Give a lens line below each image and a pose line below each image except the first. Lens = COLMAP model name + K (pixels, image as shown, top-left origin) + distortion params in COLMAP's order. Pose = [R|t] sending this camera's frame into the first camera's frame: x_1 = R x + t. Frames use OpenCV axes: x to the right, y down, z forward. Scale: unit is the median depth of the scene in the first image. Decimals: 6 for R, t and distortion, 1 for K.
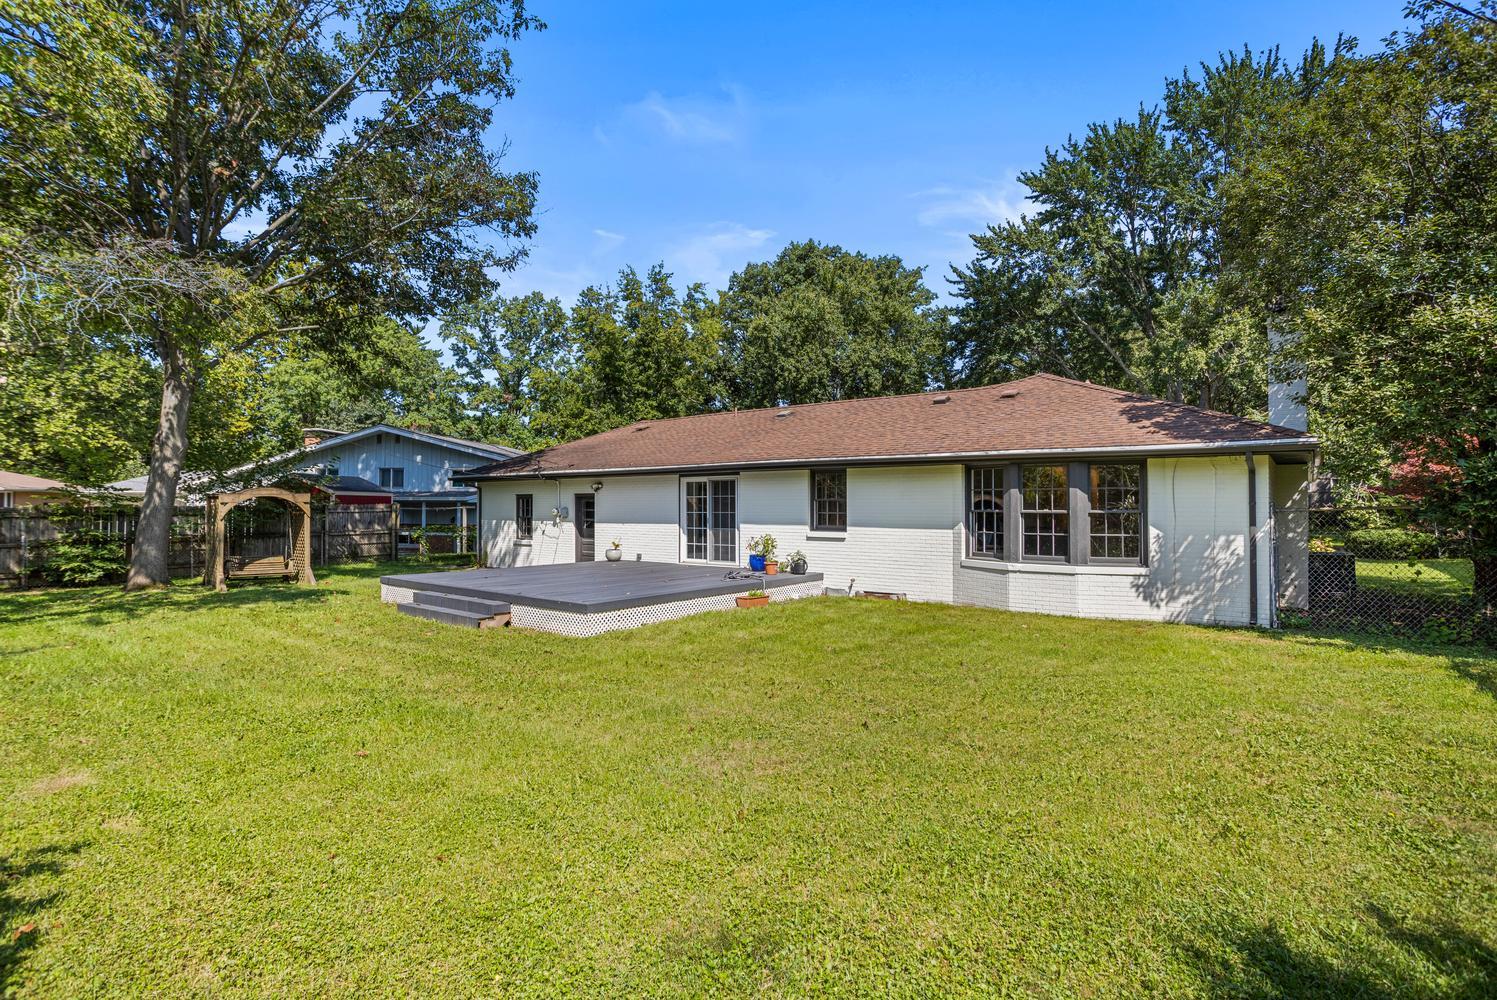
lens RADIAL K [[742.3, 0, 749.7], [0, 742.3, 451.5], [0, 0, 1]] dist [-0.002400, 0.031281]
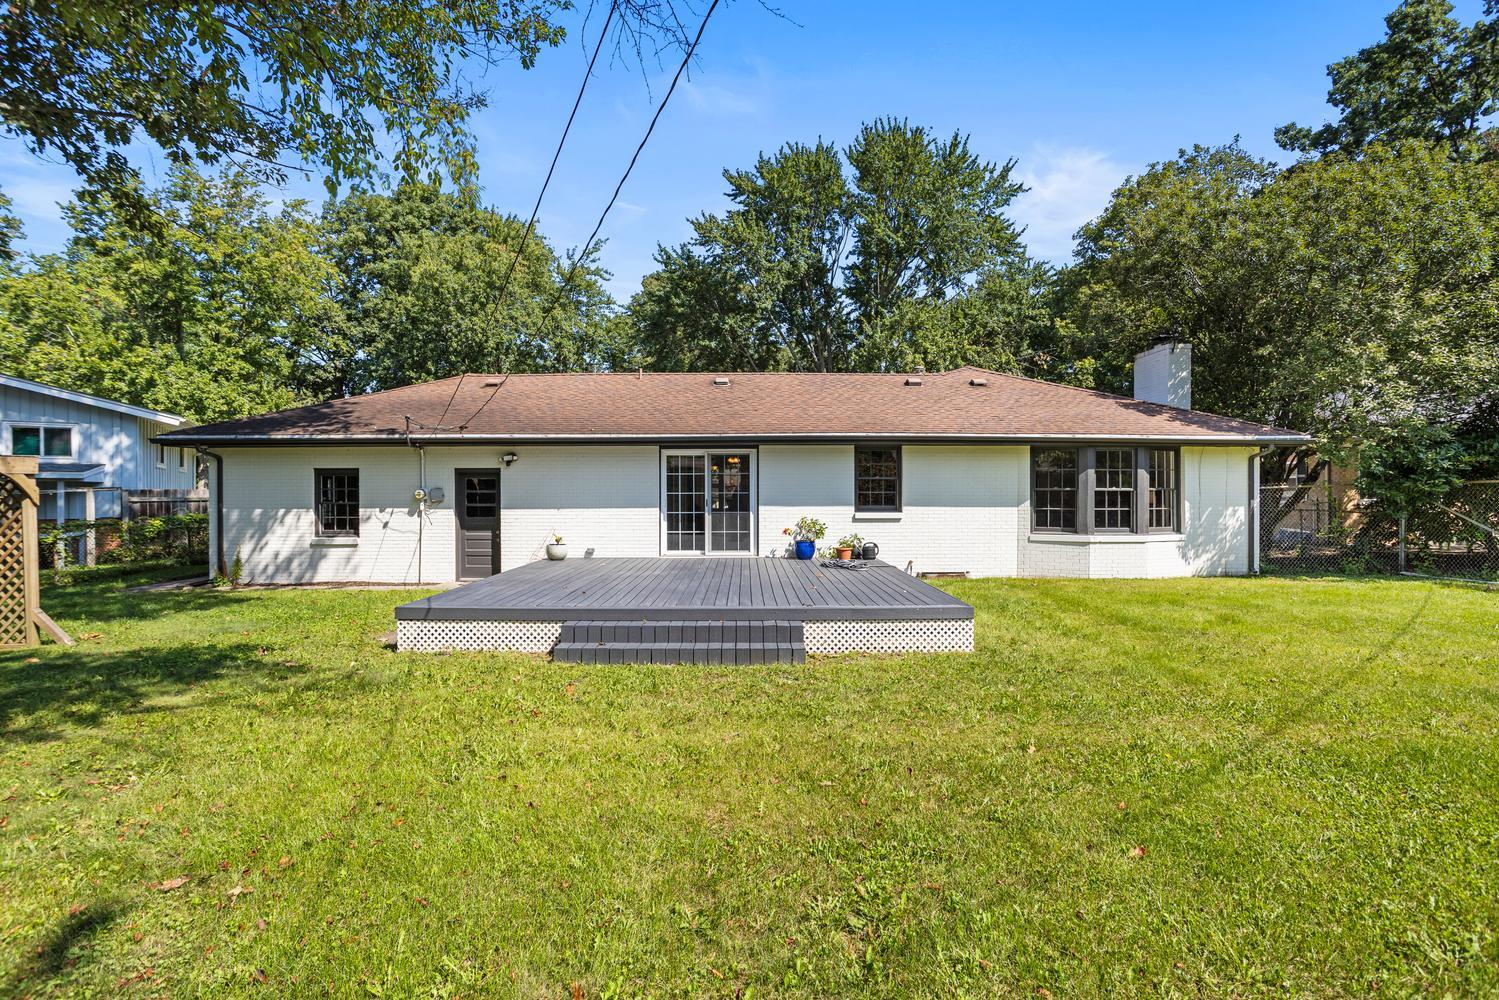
lens RADIAL K [[729.0, 0, 744.7], [0, 729.0, 497.4], [0, 0, 1]] dist [-0.048788, 0.030371]
pose [[0.784459, -0.007133, 0.620139, -0.578516], [-0.043440, 0.996846, 0.066416, 0.034957], [-0.618657, -0.079040, 0.781675, 0.381664]]
